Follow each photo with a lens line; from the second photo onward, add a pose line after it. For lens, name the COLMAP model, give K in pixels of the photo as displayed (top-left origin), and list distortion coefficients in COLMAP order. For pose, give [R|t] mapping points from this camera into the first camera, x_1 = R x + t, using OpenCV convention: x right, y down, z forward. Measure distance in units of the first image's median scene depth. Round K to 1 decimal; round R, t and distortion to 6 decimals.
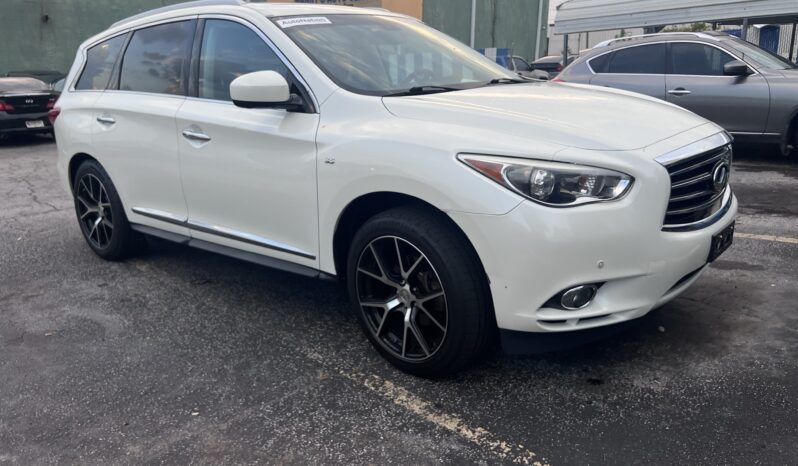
lens RADIAL K [[599.6, 0, 398.7], [0, 599.6, 230.9], [0, 0, 1]] dist [0.041248, -0.041365]
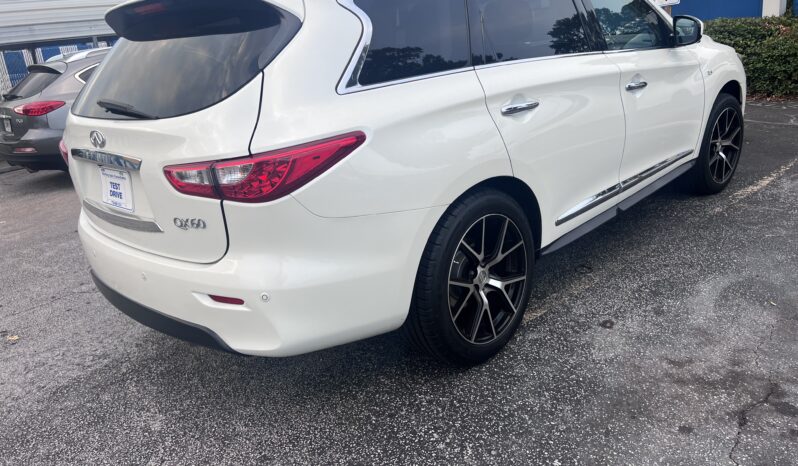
lens RADIAL K [[599.6, 0, 396.3], [0, 599.6, 234.9], [0, 0, 1]] dist [0.041248, -0.041365]
pose [[0.071897, -0.287985, 0.954932, -1.612226], [0.357723, 0.901160, 0.244835, -0.373556], [-0.931056, 0.323998, 0.167810, 1.502911]]
